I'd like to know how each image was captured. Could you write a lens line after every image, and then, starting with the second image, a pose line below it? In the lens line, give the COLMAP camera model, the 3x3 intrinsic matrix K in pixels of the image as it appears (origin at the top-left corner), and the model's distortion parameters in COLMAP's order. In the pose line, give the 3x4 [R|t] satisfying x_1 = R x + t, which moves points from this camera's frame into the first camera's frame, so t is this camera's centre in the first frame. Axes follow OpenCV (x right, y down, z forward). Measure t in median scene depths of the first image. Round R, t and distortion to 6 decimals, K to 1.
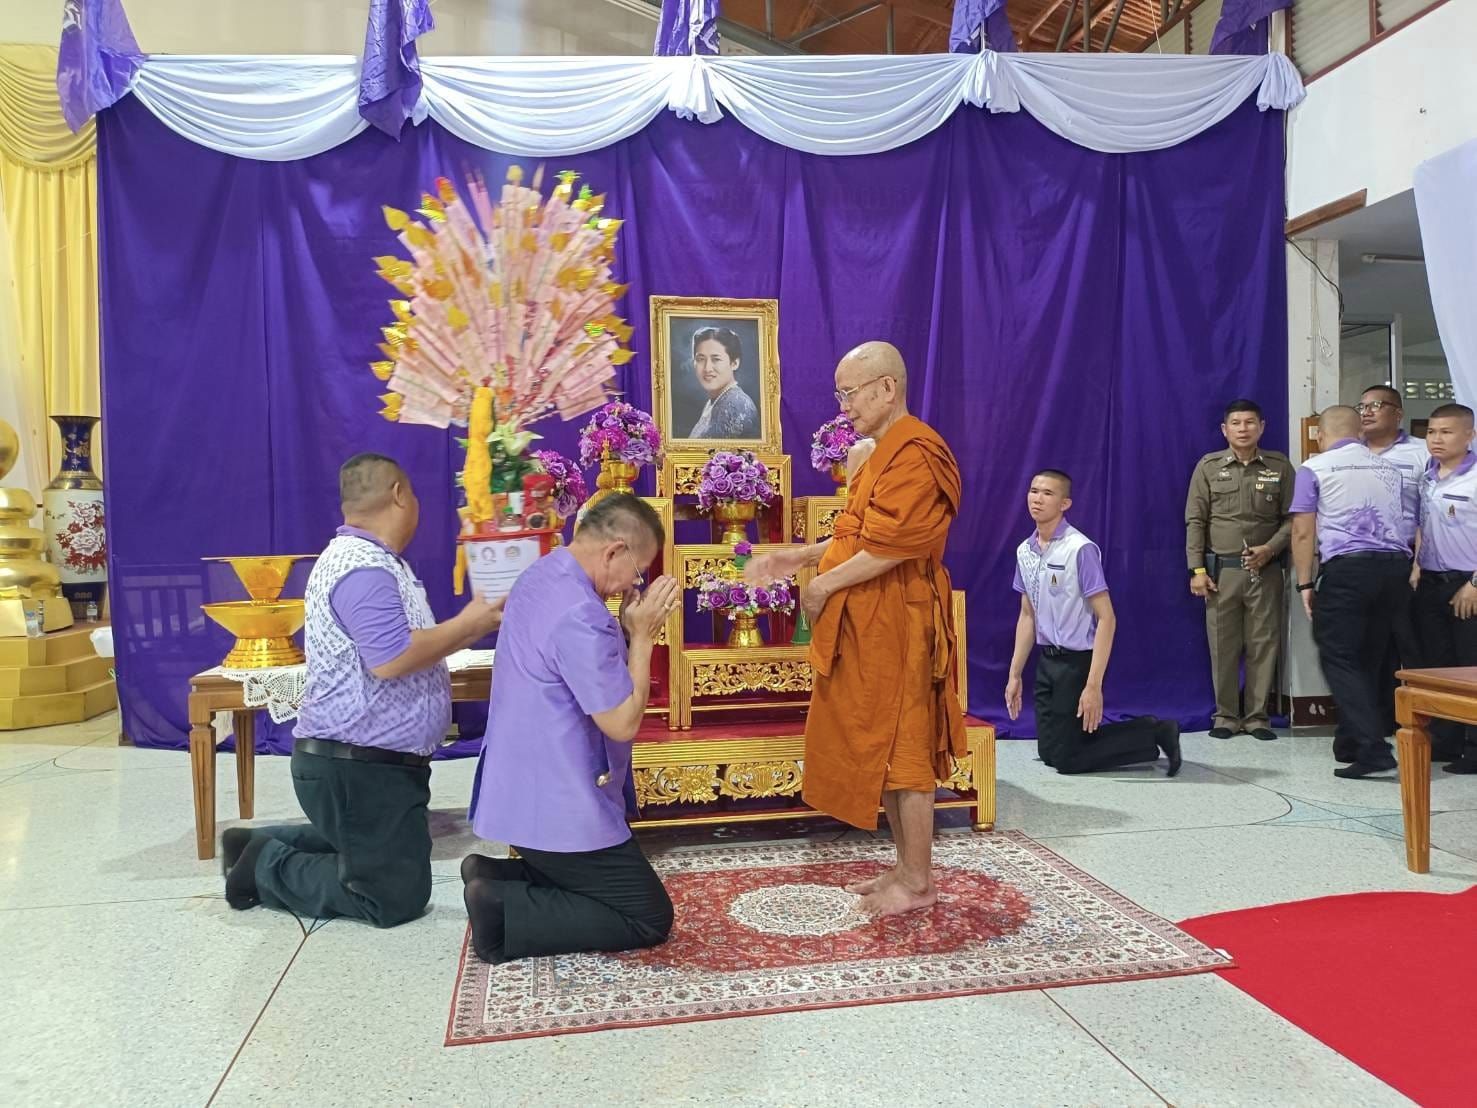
lens RADIAL K [[1091.4, 0, 738.5], [0, 1091.4, 554.0], [0, 0, 1]] dist [0.042498, -0.050223]
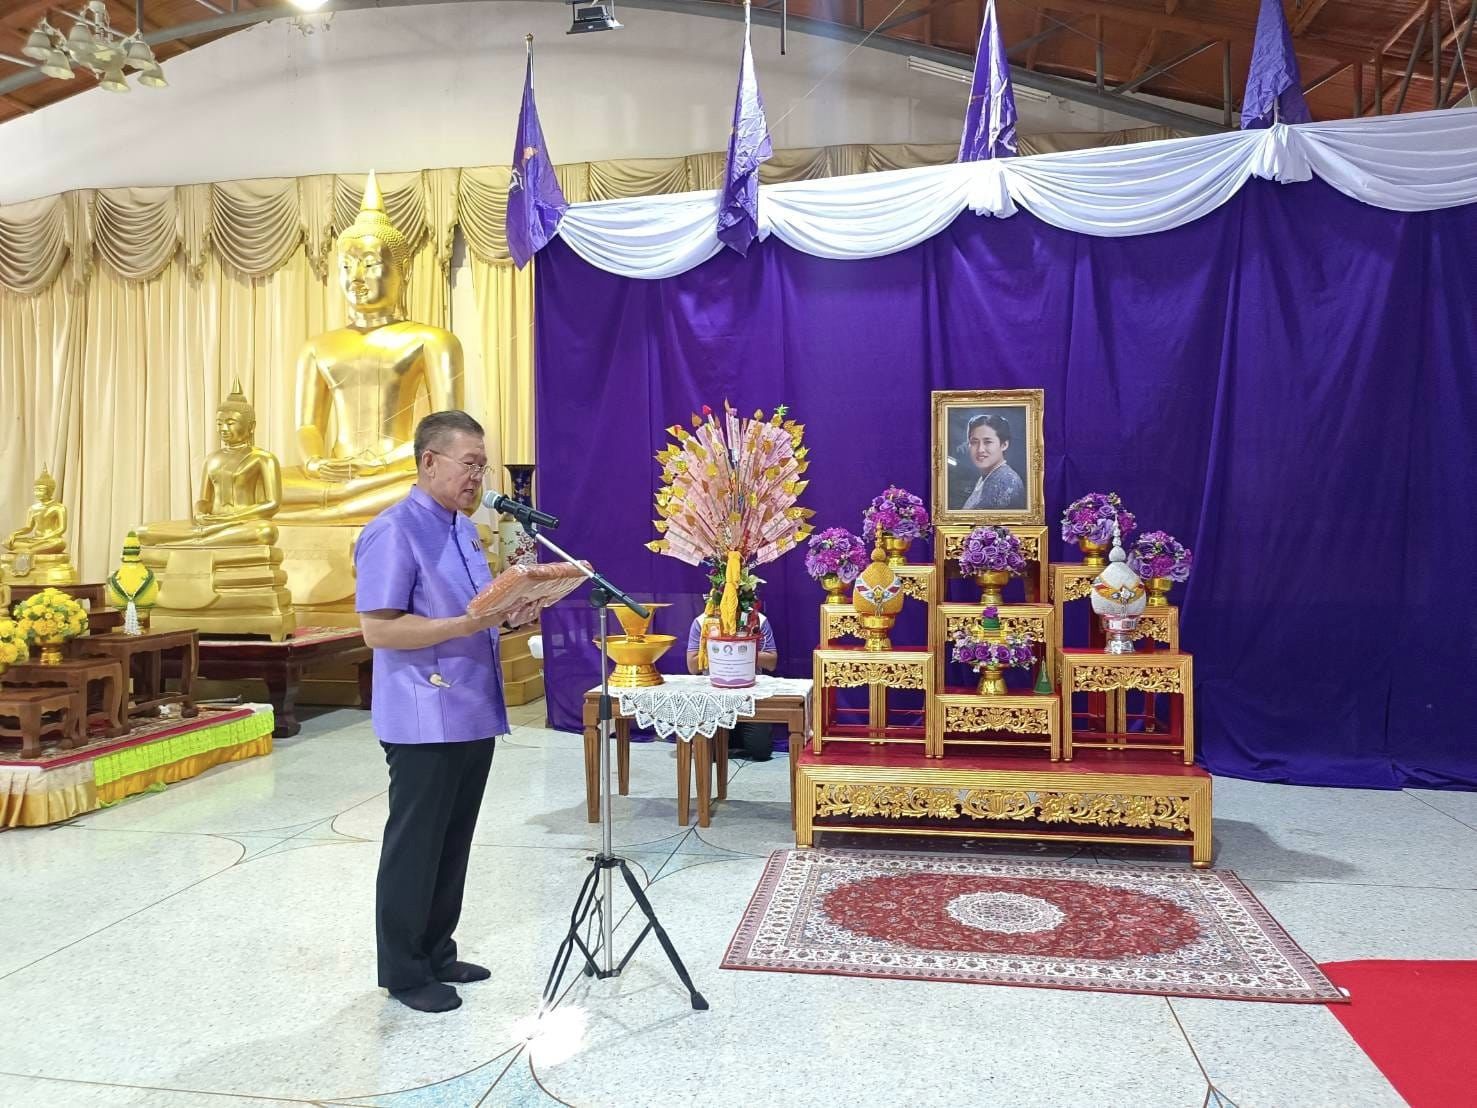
lens RADIAL K [[1091.4, 0, 738.5], [0, 1091.4, 554.0], [0, 0, 1]] dist [0.042498, -0.050223]
pose [[0.939215, 0.015153, -0.342995, 0.154855], [-0.011455, 0.999852, 0.012806, -0.080875], [0.343139, -0.008098, 0.939250, -0.231599]]
